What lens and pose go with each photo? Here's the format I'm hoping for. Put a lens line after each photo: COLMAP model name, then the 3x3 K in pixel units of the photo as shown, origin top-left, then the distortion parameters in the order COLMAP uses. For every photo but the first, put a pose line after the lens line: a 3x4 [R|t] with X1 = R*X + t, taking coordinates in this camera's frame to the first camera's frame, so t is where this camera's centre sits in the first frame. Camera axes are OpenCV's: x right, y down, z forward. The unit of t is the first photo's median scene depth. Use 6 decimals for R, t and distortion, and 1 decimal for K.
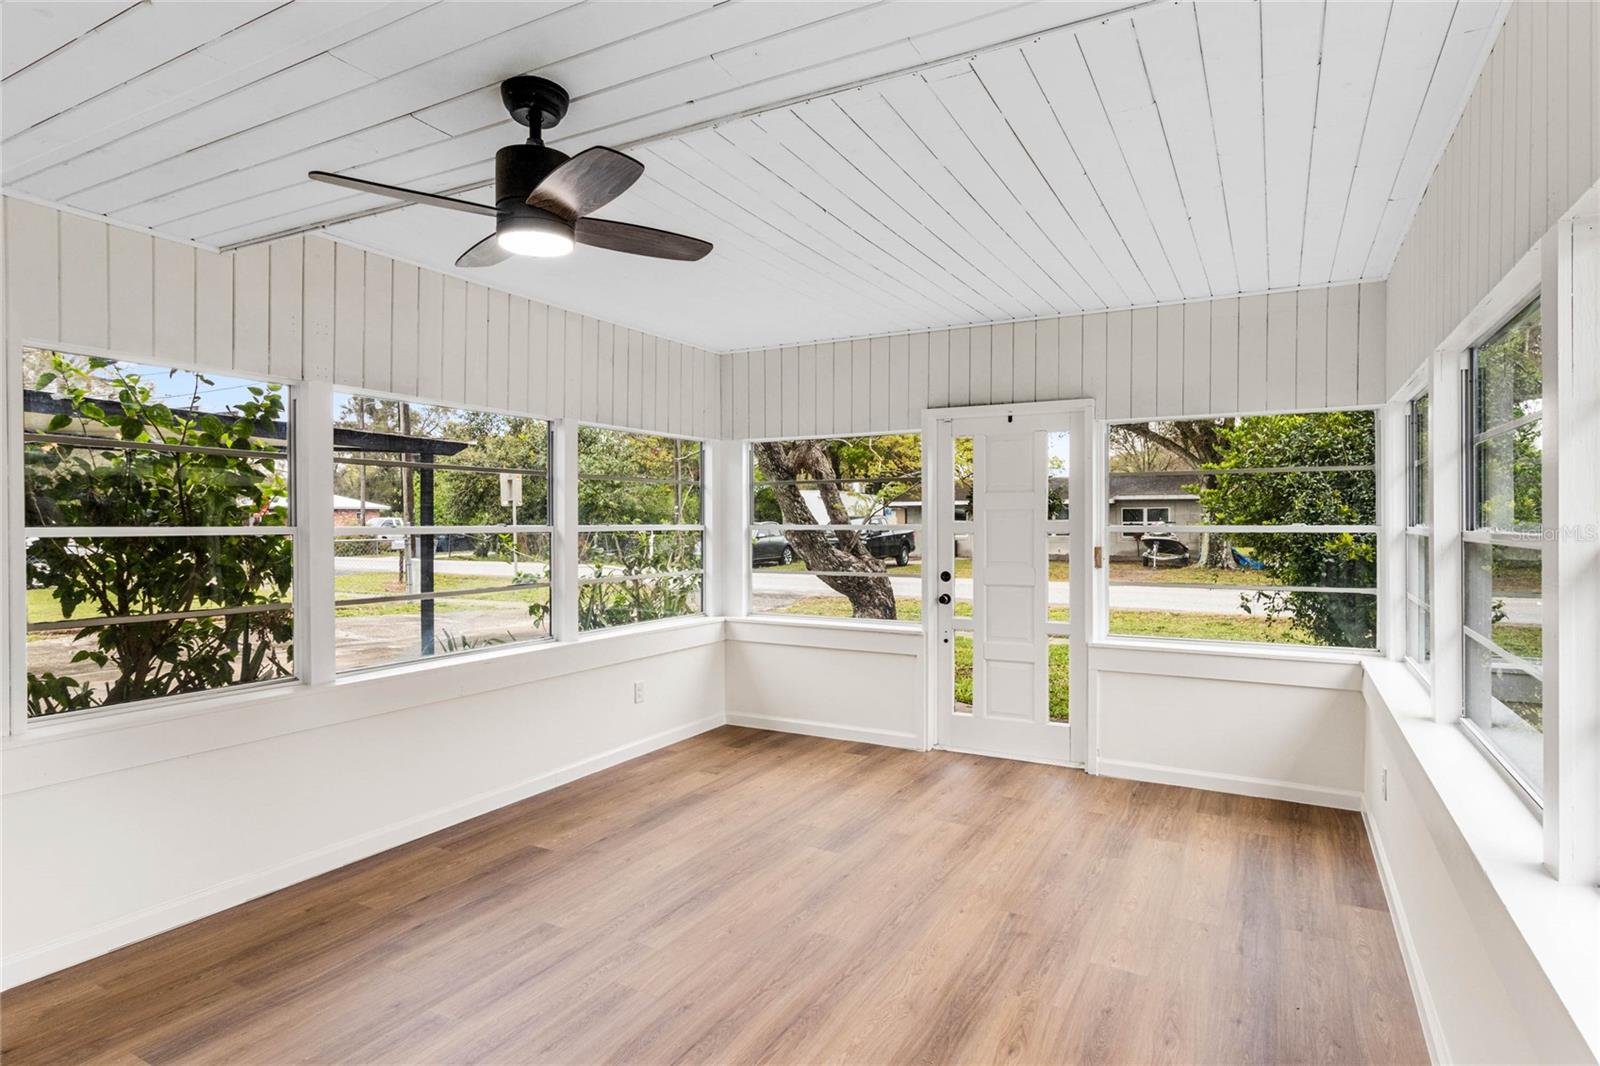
lens RADIAL K [[862.9, 0, 799.4], [0, 862.9, 528.5], [0, 0, 1]] dist [0.004308, 0.001497]
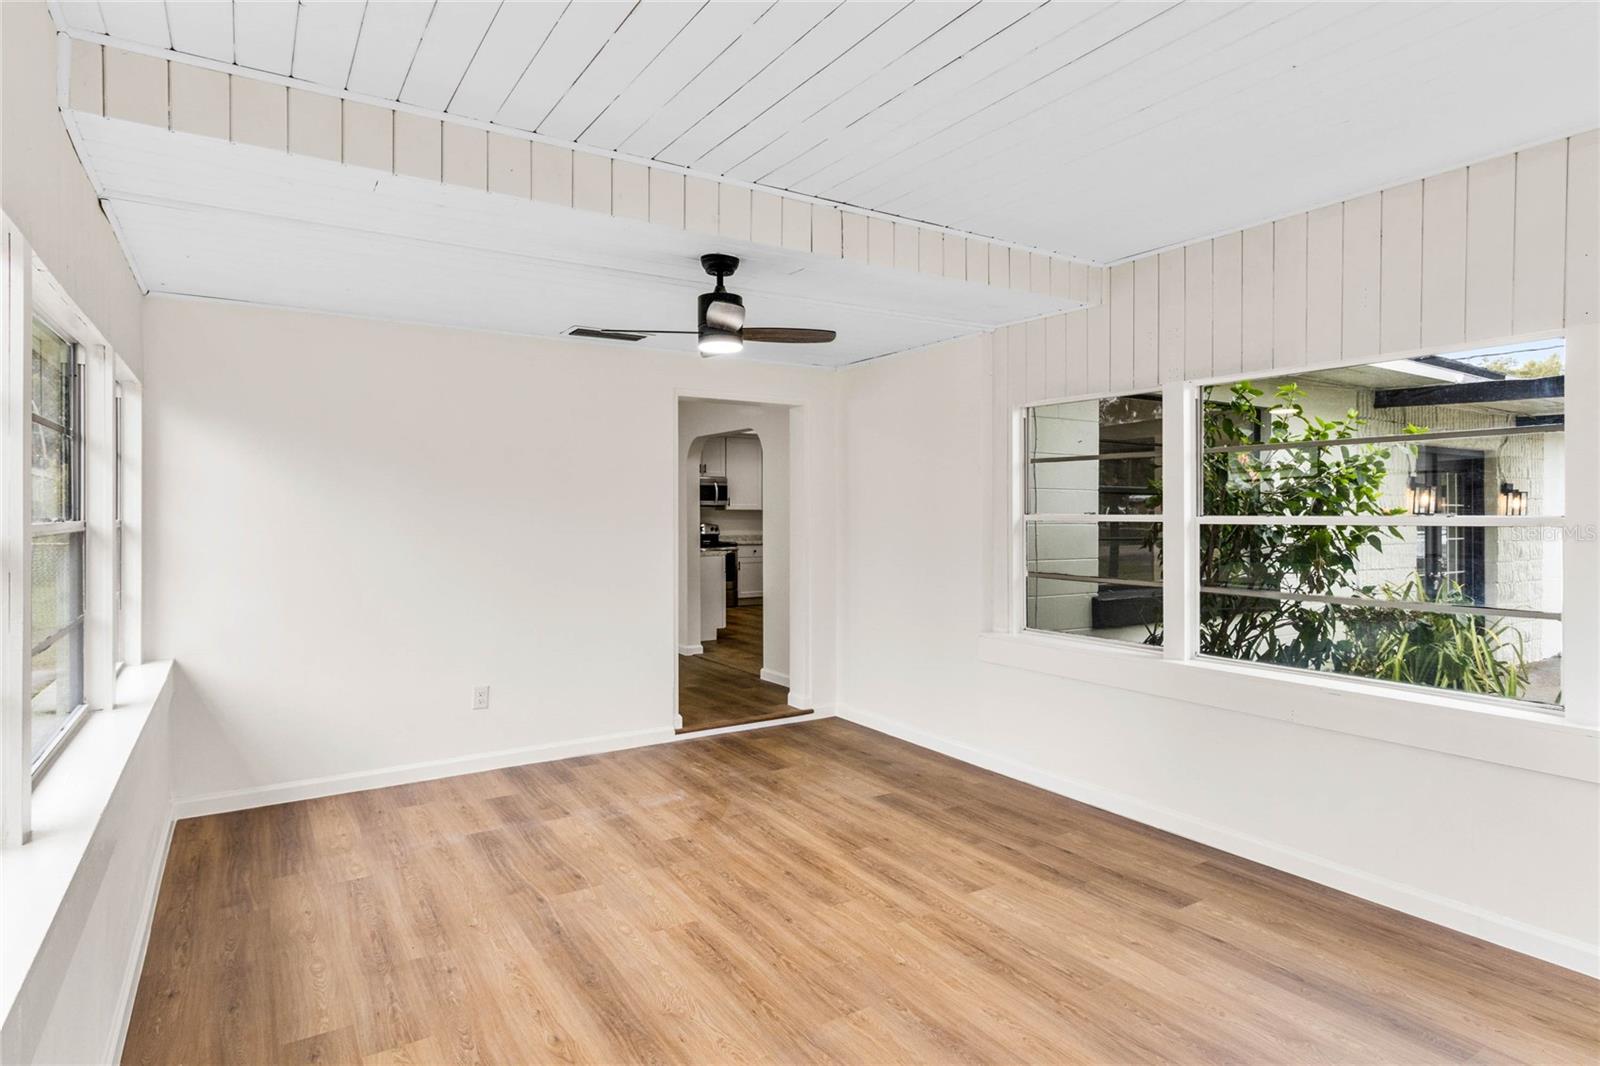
lens RADIAL K [[862.9, 0, 796.0], [0, 862.9, 521.7], [0, 0, 1]] dist [0.004308, 0.001497]
pose [[-0.474814, 0.009914, -0.880030, 0.695464], [-0.004759, 0.999893, 0.013832, -0.009100], [0.880073, 0.010756, -0.474716, 1.203952]]
